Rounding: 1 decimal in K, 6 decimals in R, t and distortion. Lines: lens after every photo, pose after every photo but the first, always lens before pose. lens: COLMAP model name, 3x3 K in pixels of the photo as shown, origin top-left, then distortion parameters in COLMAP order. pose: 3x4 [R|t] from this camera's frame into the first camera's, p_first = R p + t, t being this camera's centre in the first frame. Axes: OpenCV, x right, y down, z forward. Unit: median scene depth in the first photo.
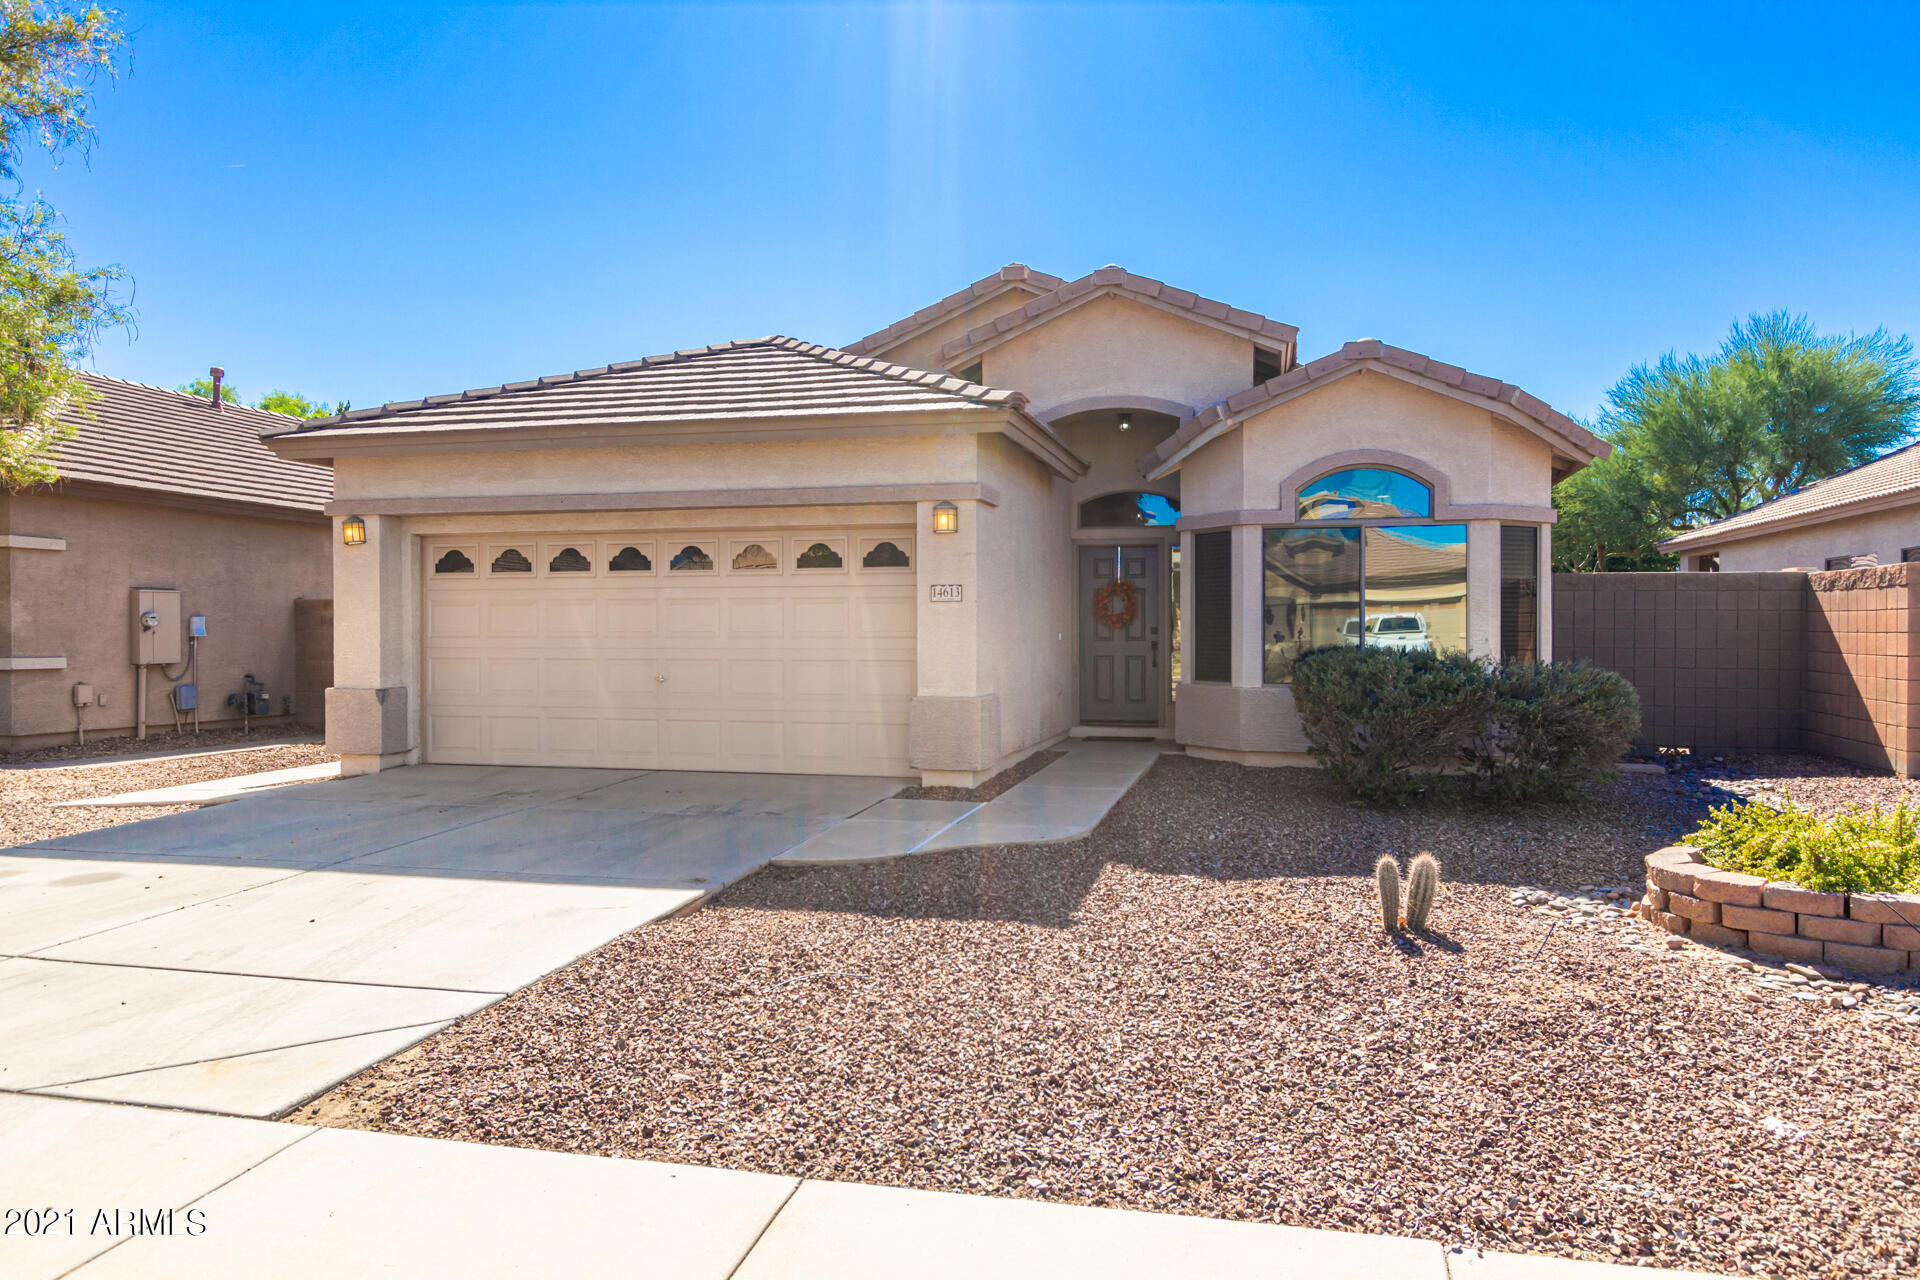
lens RADIAL K [[1243.9, 0, 962.6], [0, 1243.9, 638.2], [0, 0, 1]] dist [0.008716, -0.003667]
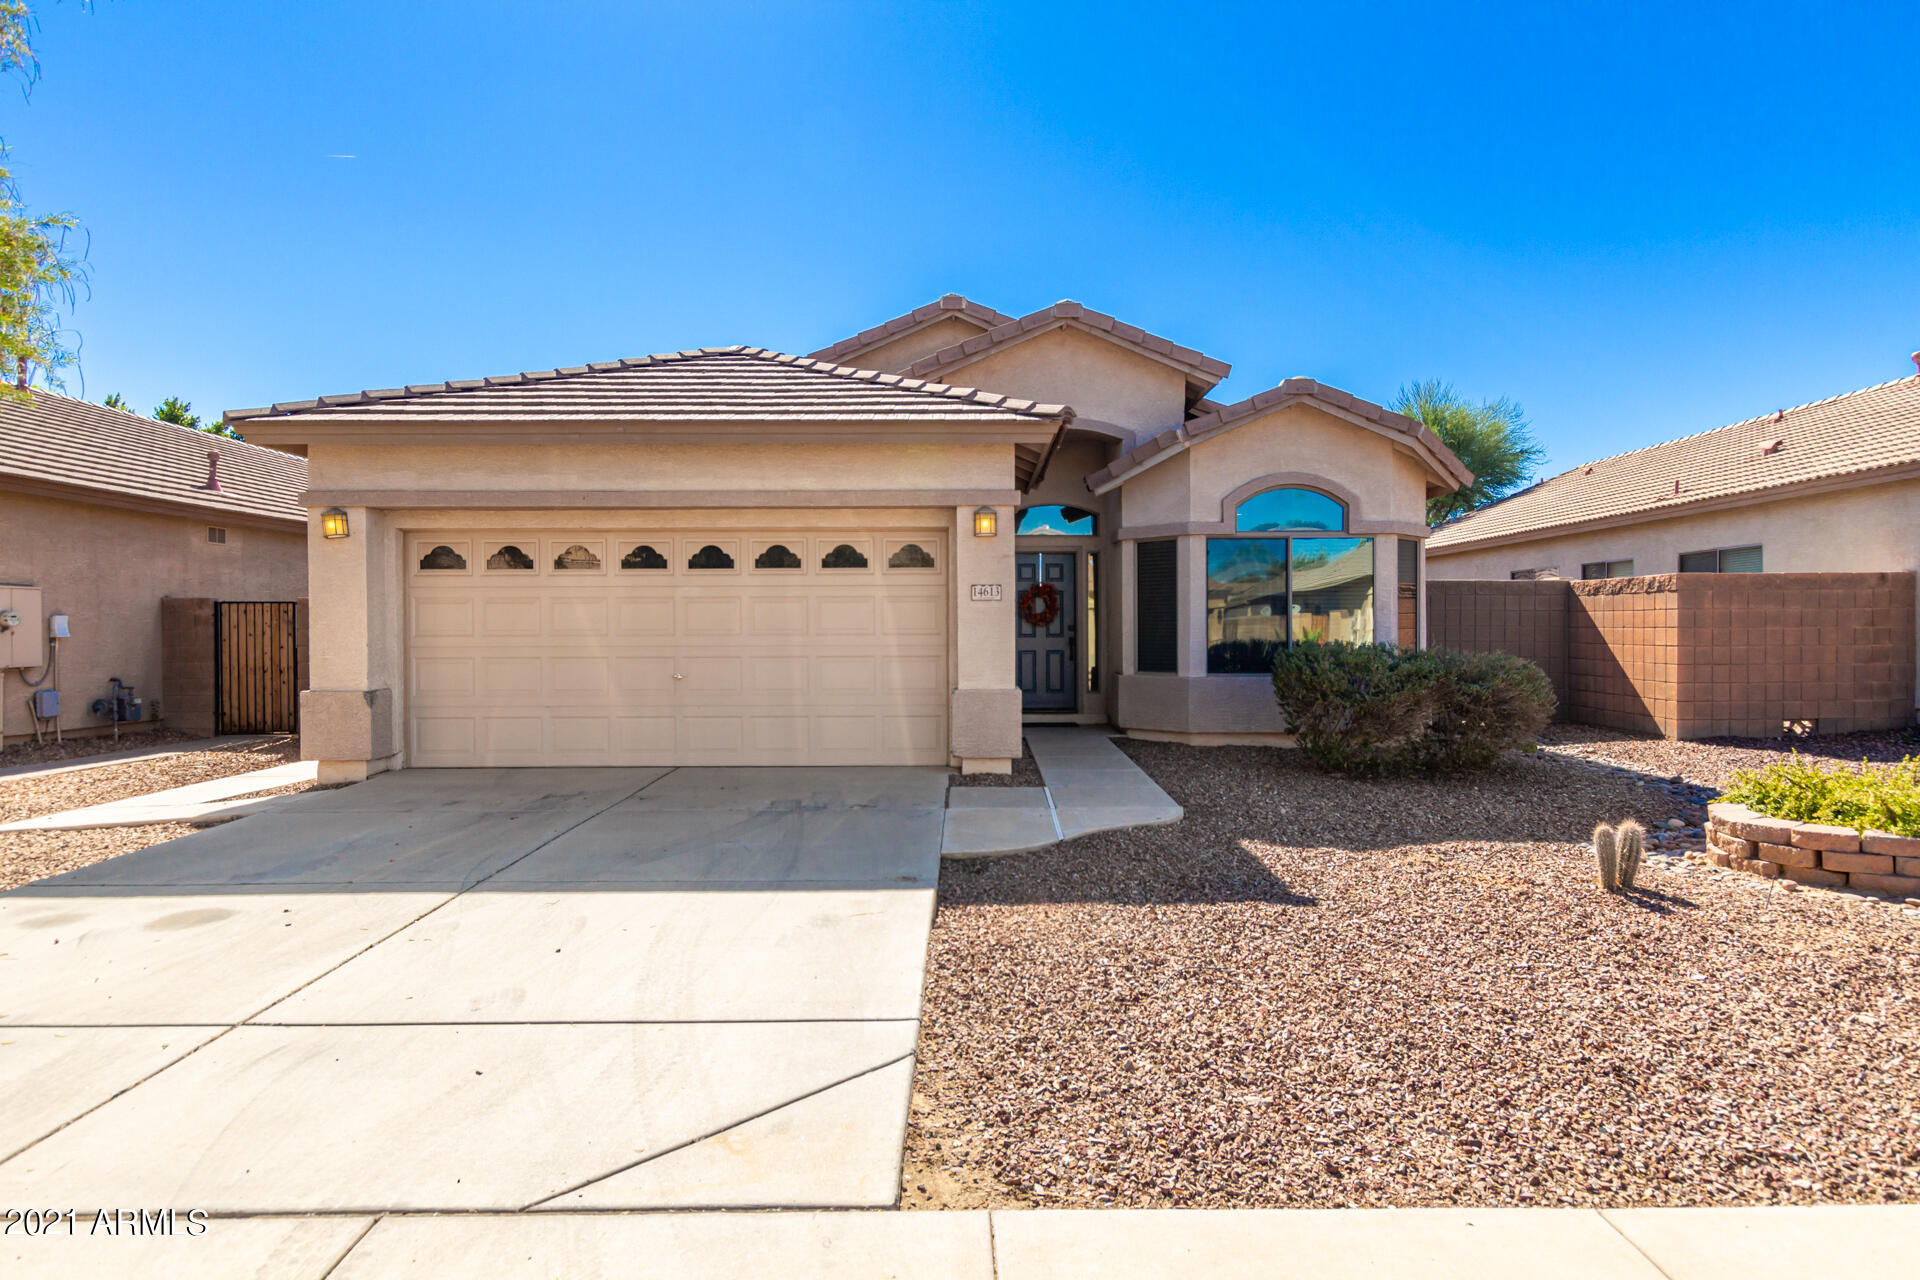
lens RADIAL K [[1073.8, 0, 961.1], [0, 1073.8, 640.1], [0, 0, 1]] dist [0.010986, -0.001343]
pose [[0.970514, -0.005187, 0.240989, -0.225837], [0.004465, 0.999984, 0.003543, 0.001139], [-0.241003, -0.002363, 0.970521, 0.095930]]
